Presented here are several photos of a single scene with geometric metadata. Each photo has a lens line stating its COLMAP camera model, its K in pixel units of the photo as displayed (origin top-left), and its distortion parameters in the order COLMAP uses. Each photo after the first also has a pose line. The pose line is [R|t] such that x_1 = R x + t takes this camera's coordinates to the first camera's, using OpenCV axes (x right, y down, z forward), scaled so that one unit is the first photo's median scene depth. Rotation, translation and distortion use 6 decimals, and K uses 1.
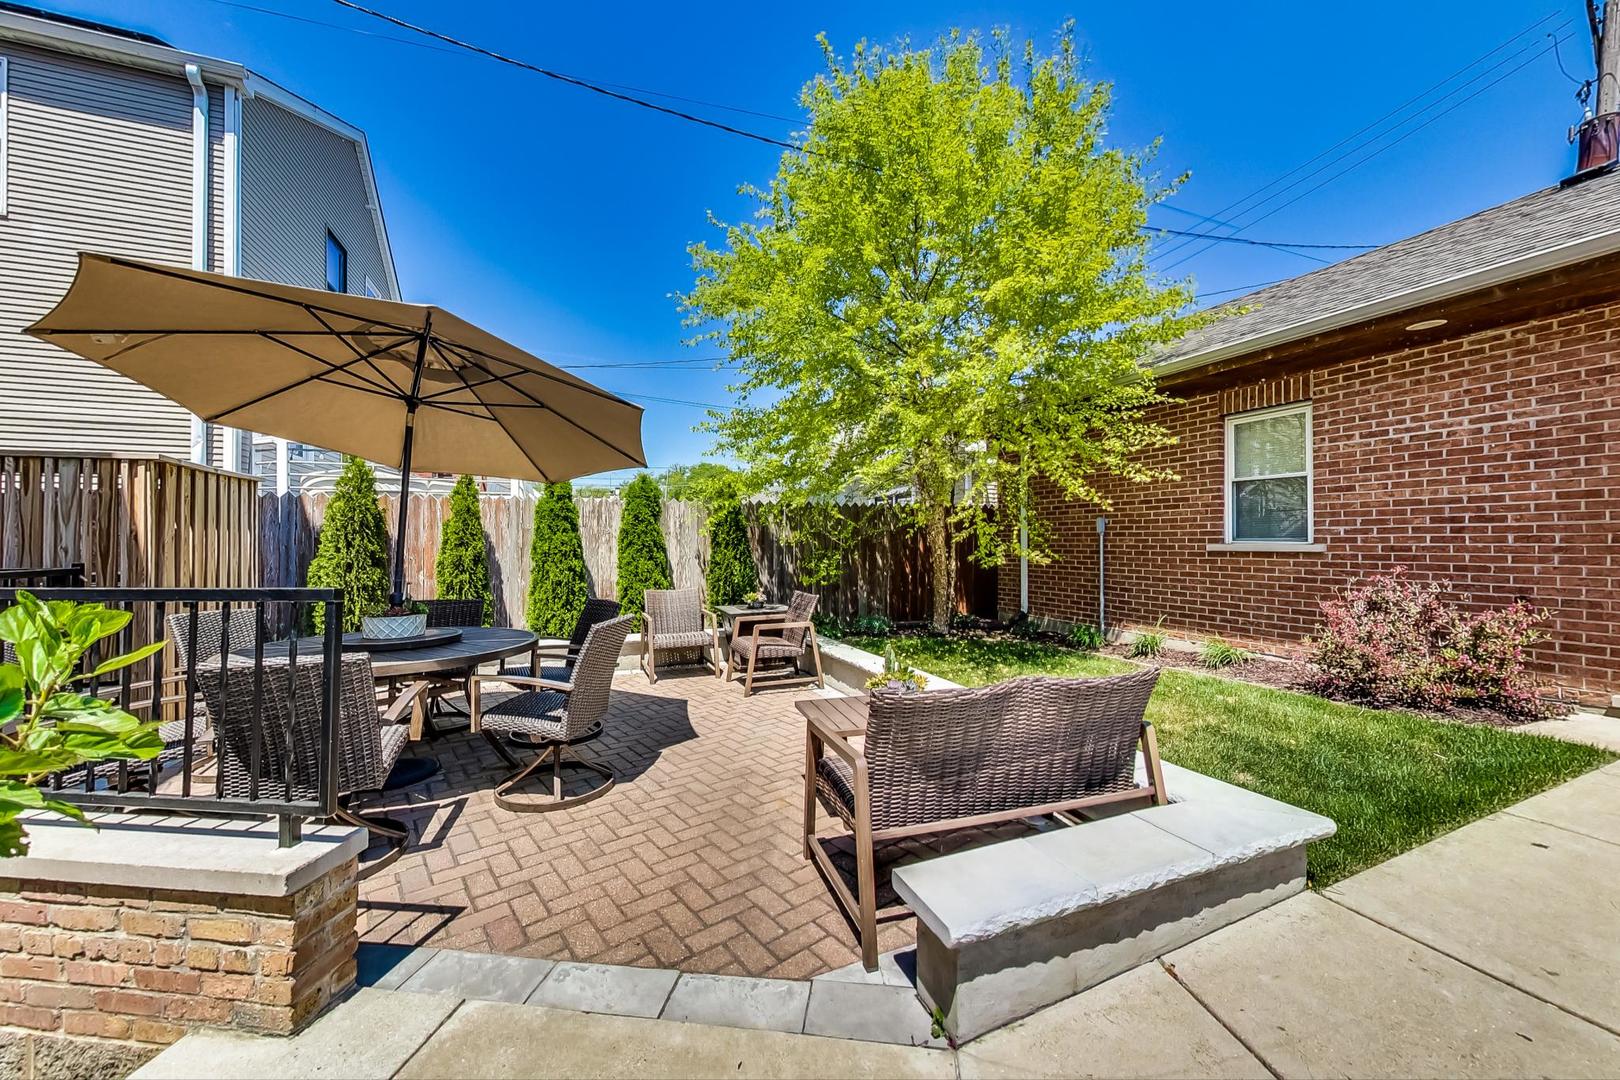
lens RADIAL K [[609.9, 0, 809.4], [0, 609.9, 538.3], [0, 0, 1]] dist [0.000902, 0.000300]
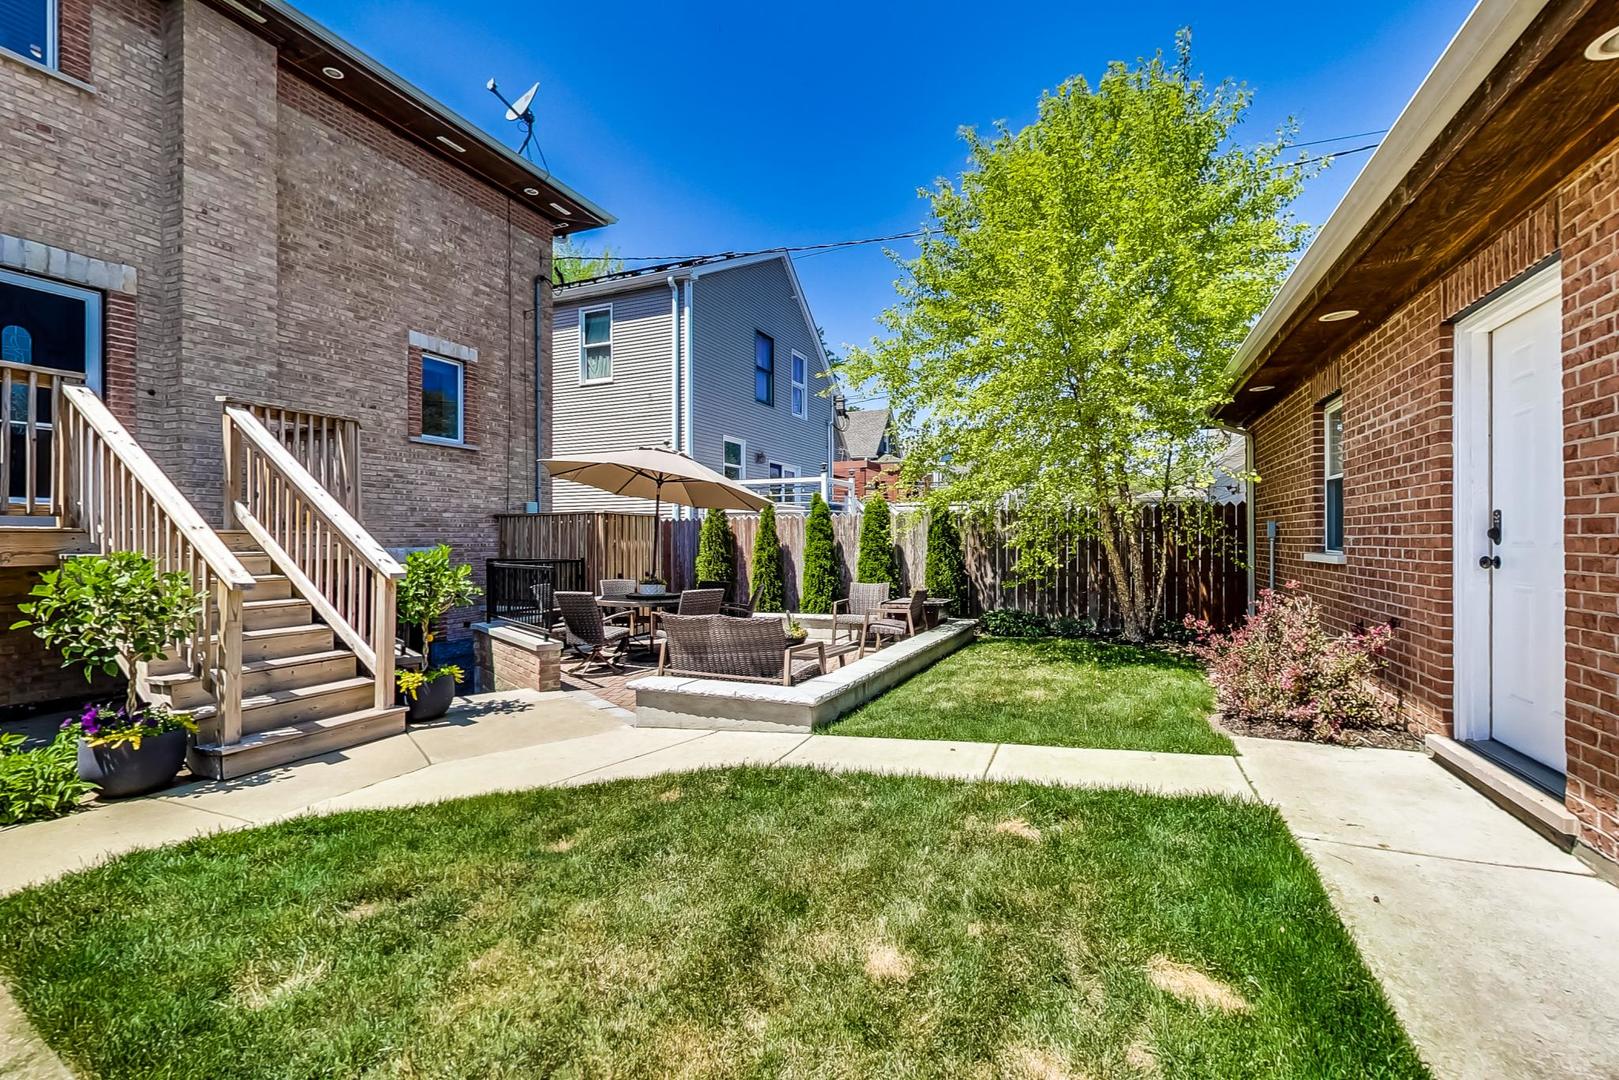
lens RADIAL K [[715.9, 0, 797.2], [0, 715.9, 541.9], [0, 0, 1]] dist [-0.002284, 0.000028]
pose [[0.697153, -0.001235, -0.716921, 0.846479], [0.007886, 0.999951, 0.005946, -0.018670], [0.716879, -0.009799, 0.697129, -0.217573]]
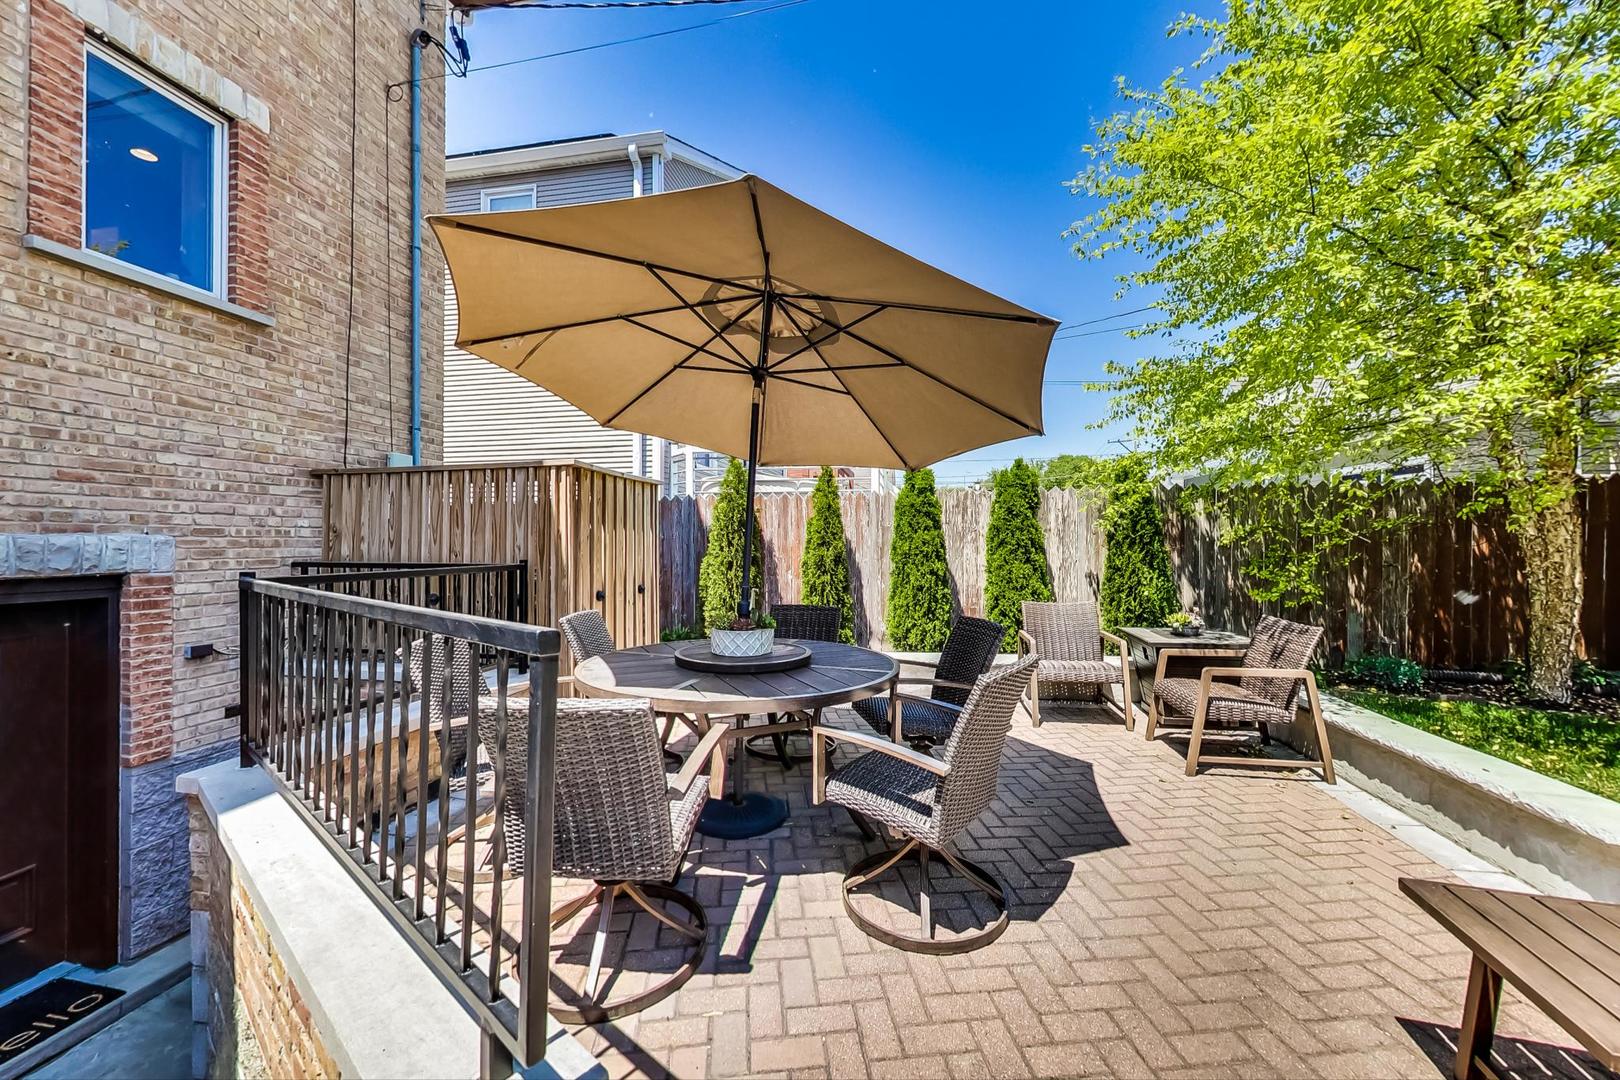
lens RADIAL K [[609.9, 0, 809.4], [0, 609.9, 538.3], [0, 0, 1]] dist [0.000902, 0.000300]
pose [[0.845644, -0.001985, -0.533744, -0.086045], [0.002940, 0.999995, 0.000938, 0.000955], [0.533740, -0.002362, 0.845645, 0.194053]]
